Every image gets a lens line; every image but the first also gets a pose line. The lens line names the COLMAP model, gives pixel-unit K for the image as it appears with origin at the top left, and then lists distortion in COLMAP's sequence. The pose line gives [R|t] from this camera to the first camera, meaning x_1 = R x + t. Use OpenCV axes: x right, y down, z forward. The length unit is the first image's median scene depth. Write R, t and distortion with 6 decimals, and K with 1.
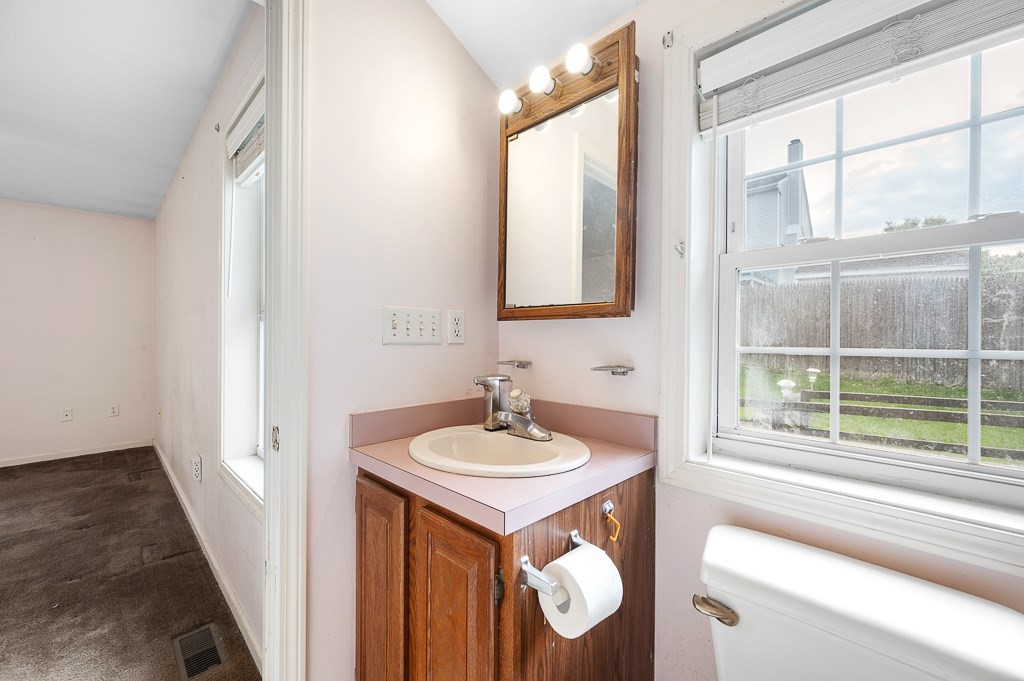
lens RADIAL K [[398.3, 0, 510.1], [0, 398.3, 339.8], [0, 0, 1]] dist [-0.004435, -0.000175]
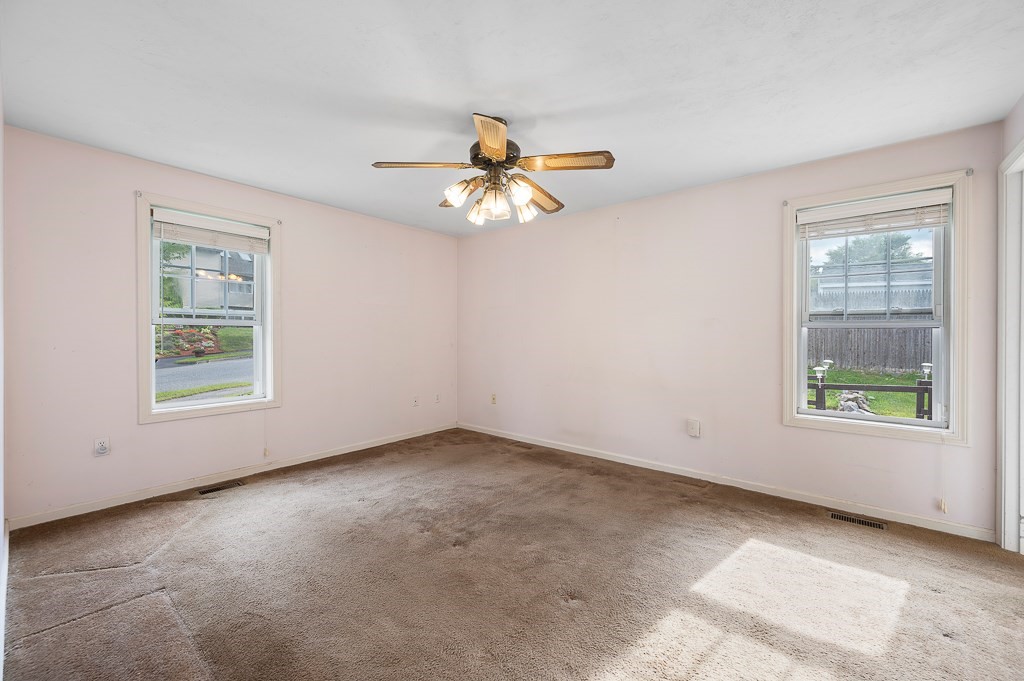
lens RADIAL K [[398.3, 0, 532.0], [0, 398.3, 340.4], [0, 0, 1]] dist [-0.004435, -0.000175]
pose [[0.994527, 0.006341, 0.104286, -0.809079], [-0.006796, 0.999969, 0.004010, 0.000300], [-0.104258, -0.004697, 0.994539, -0.204211]]
